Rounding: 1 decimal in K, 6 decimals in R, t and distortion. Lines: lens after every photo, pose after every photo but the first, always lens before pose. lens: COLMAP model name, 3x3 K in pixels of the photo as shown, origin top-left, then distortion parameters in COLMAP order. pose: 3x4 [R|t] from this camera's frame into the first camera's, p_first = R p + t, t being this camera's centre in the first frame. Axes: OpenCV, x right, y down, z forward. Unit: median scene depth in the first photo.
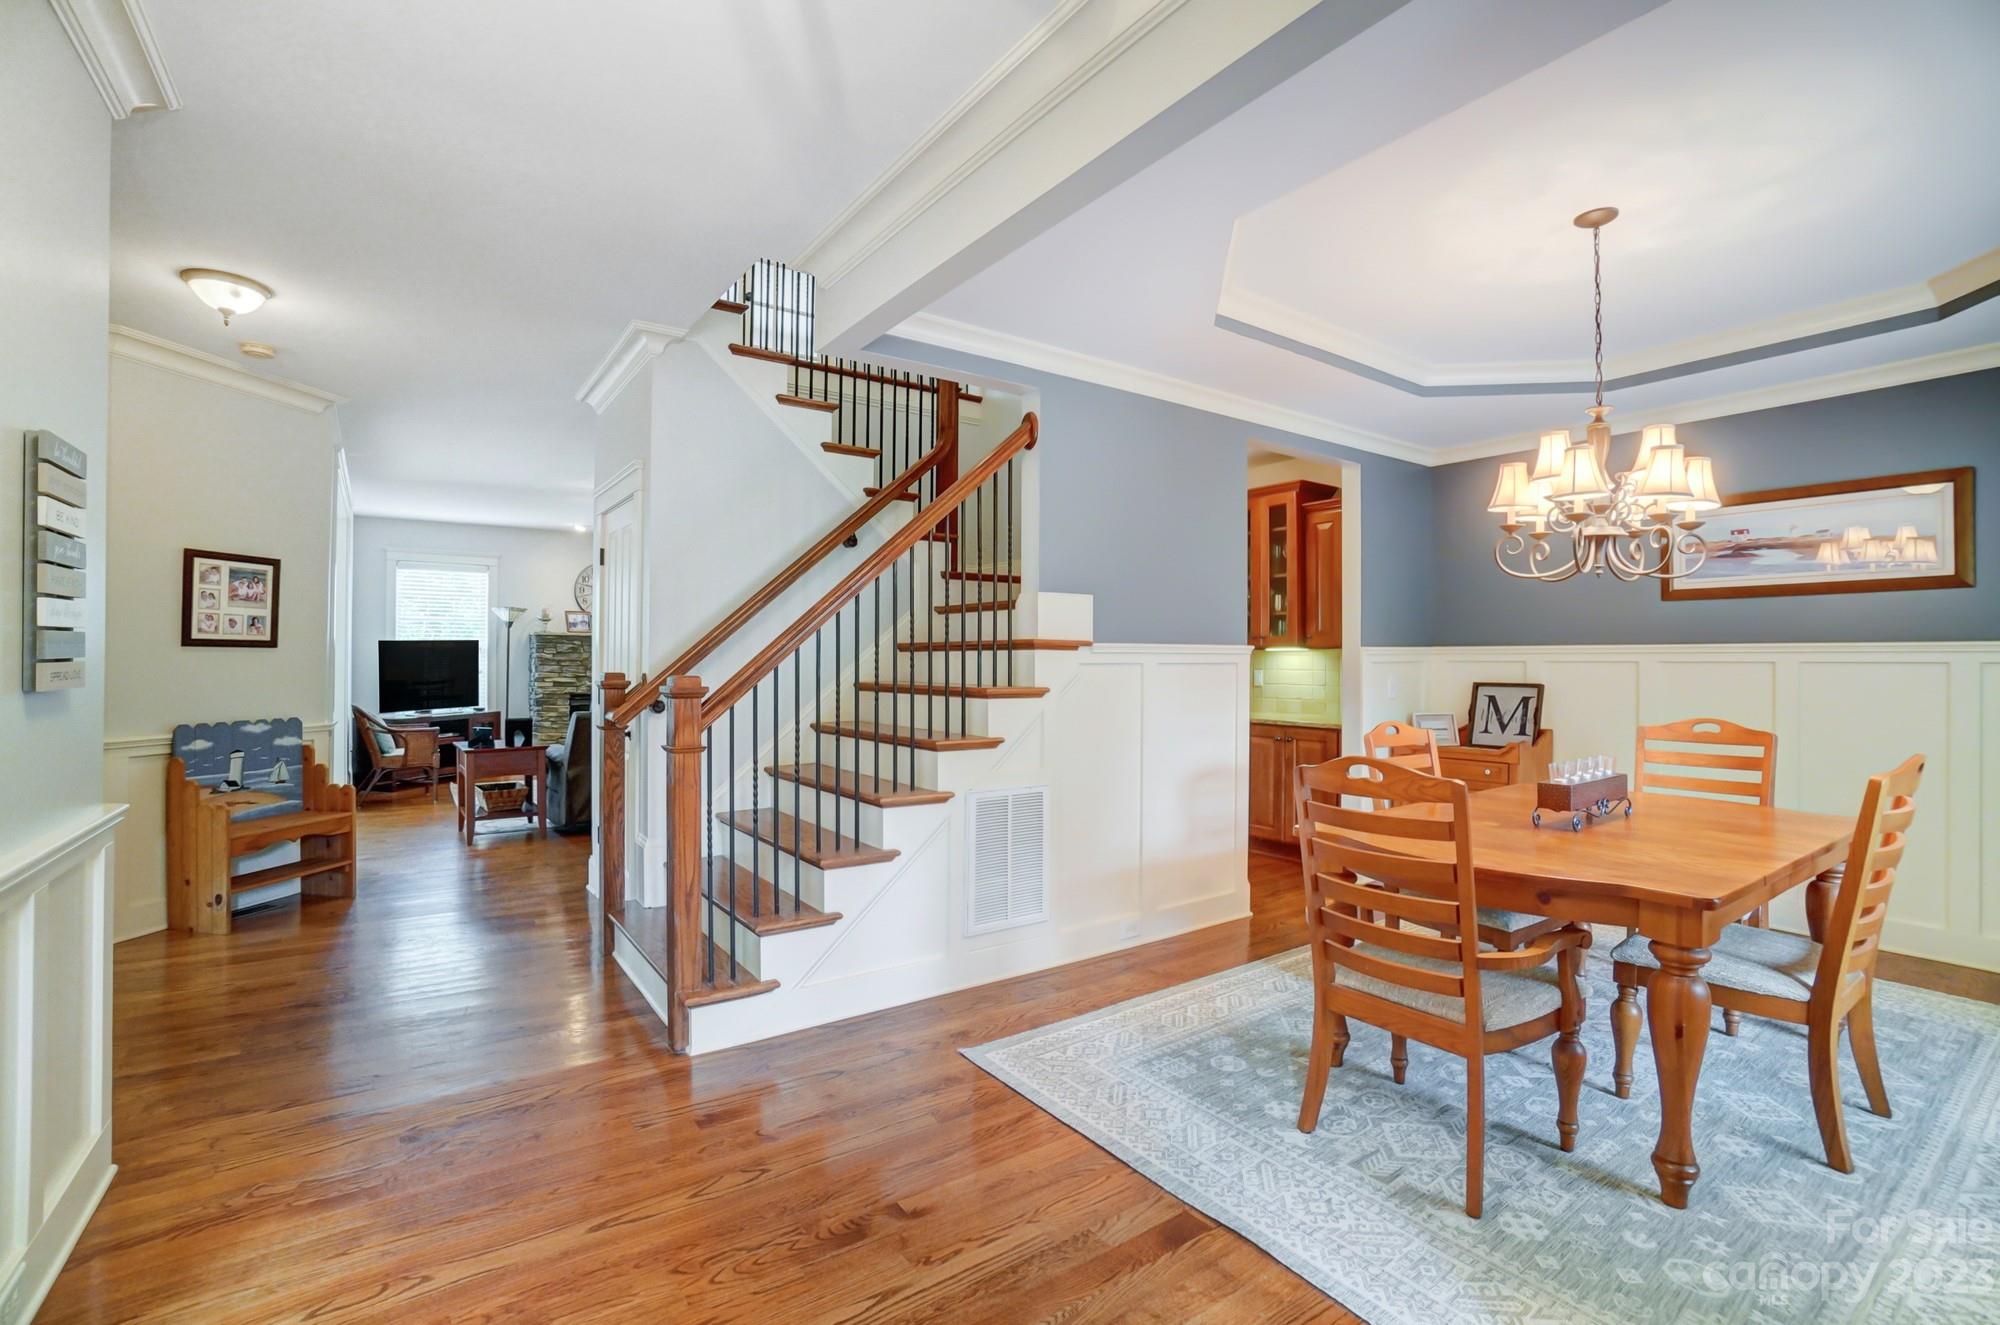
lens RADIAL K [[895.7, 0, 1020.2], [0, 895.7, 654.9], [0, 0, 1]] dist [-0.046192, 0.013431]
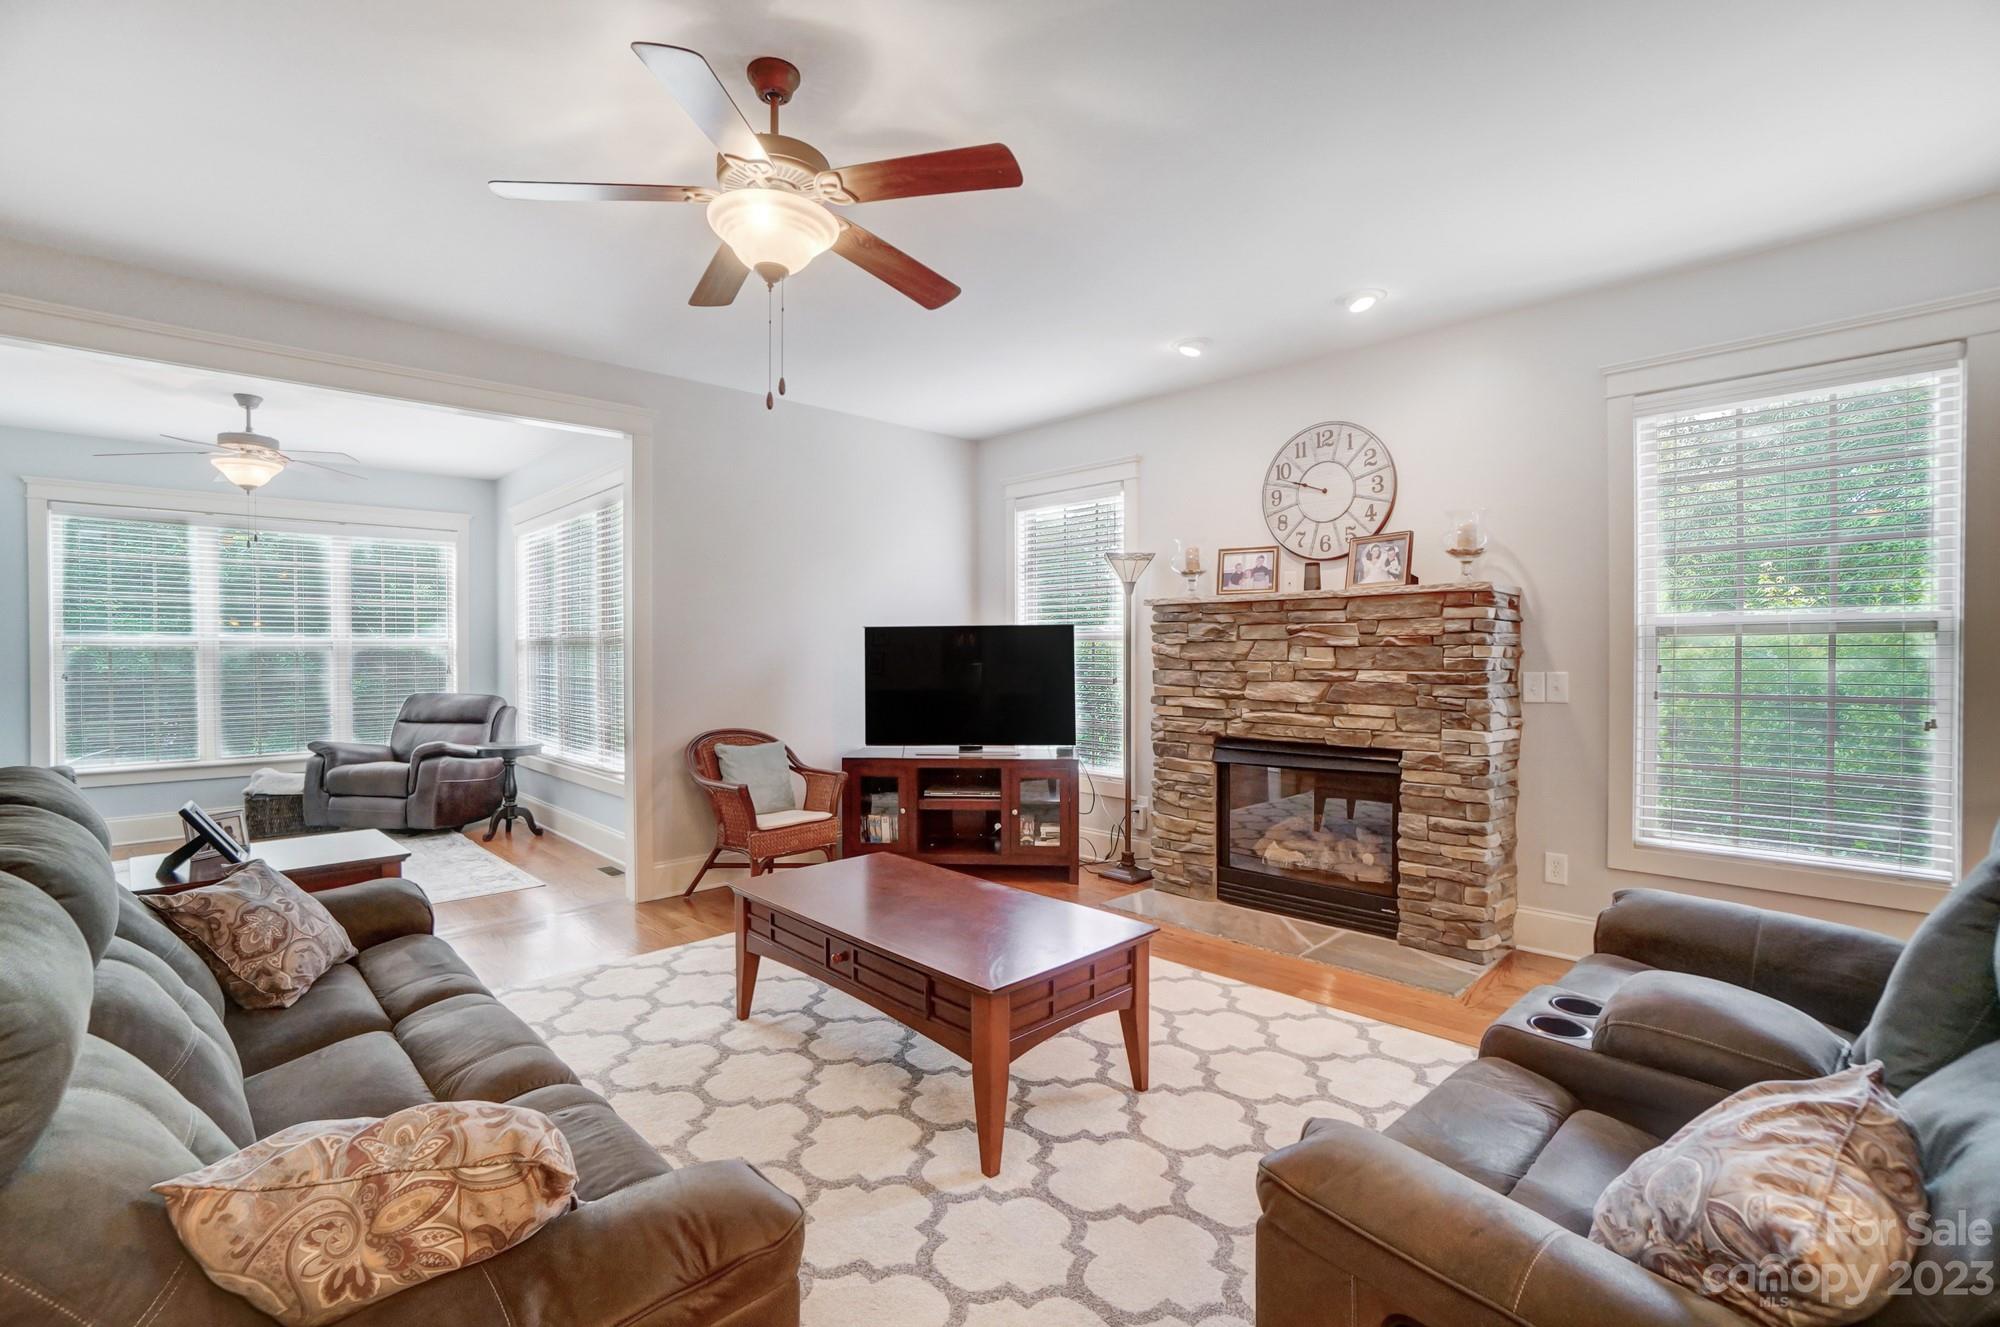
lens RADIAL K [[895.7, 0, 1012.6], [0, 895.7, 661.8], [0, 0, 1]] dist [-0.046192, 0.013431]
pose [[0.154324, 0.003474, -0.988014, -0.083931], [0.009593, 0.999941, 0.005014, 0.004304], [0.987974, -0.010252, 0.154282, 0.840412]]
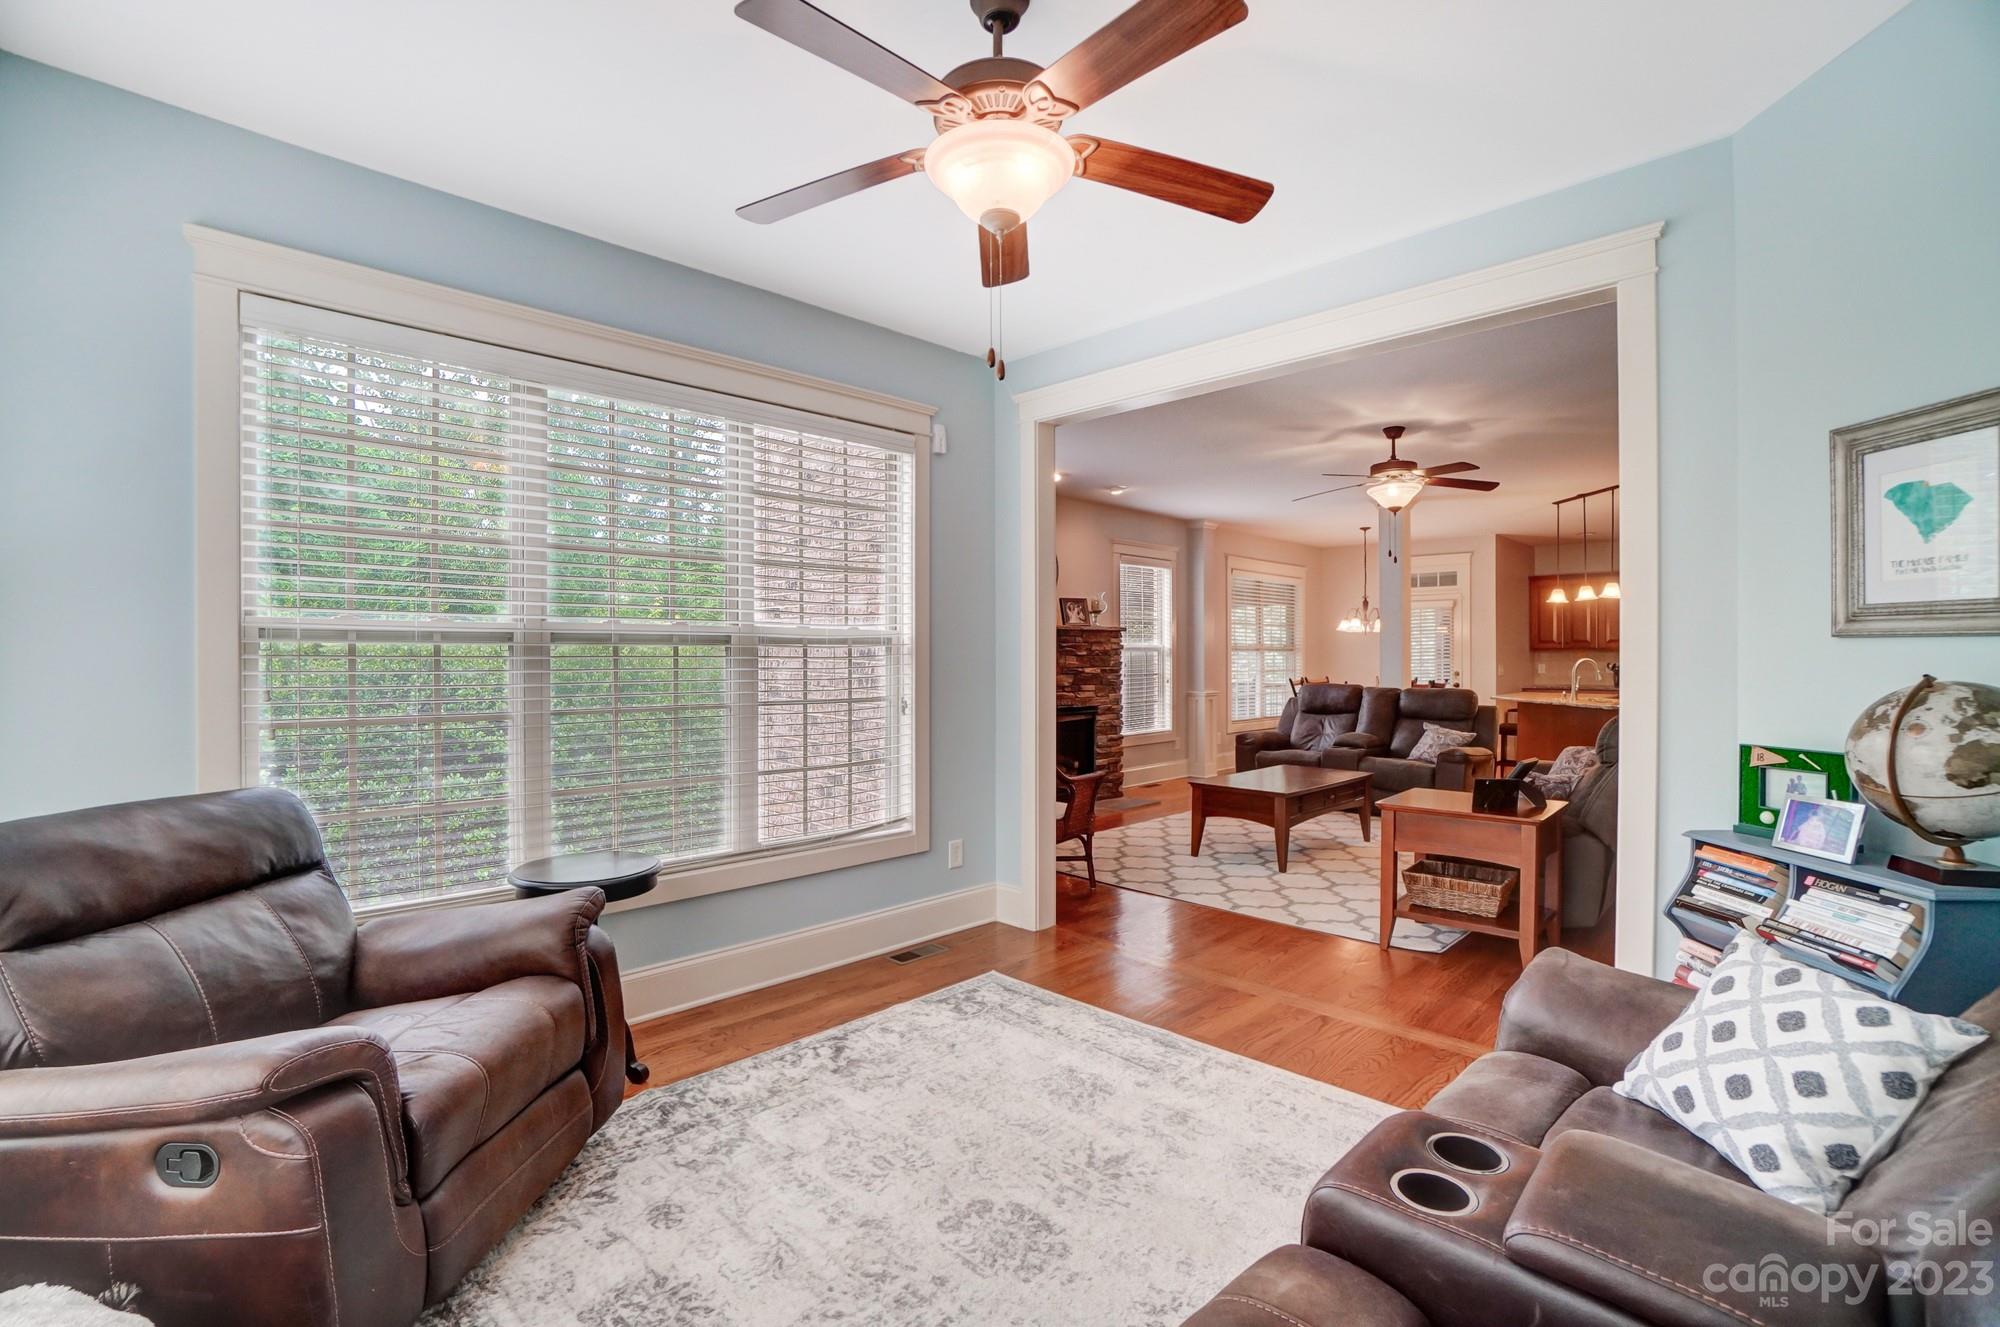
lens RADIAL K [[895.7, 0, 973.5], [0, 895.7, 665.0], [0, 0, 1]] dist [-0.046192, 0.013431]
pose [[0.987653, -0.010338, 0.156314, -0.672365], [0.007632, 0.999811, 0.017902, -0.005683], [-0.156470, -0.016488, 0.987545, 0.292226]]
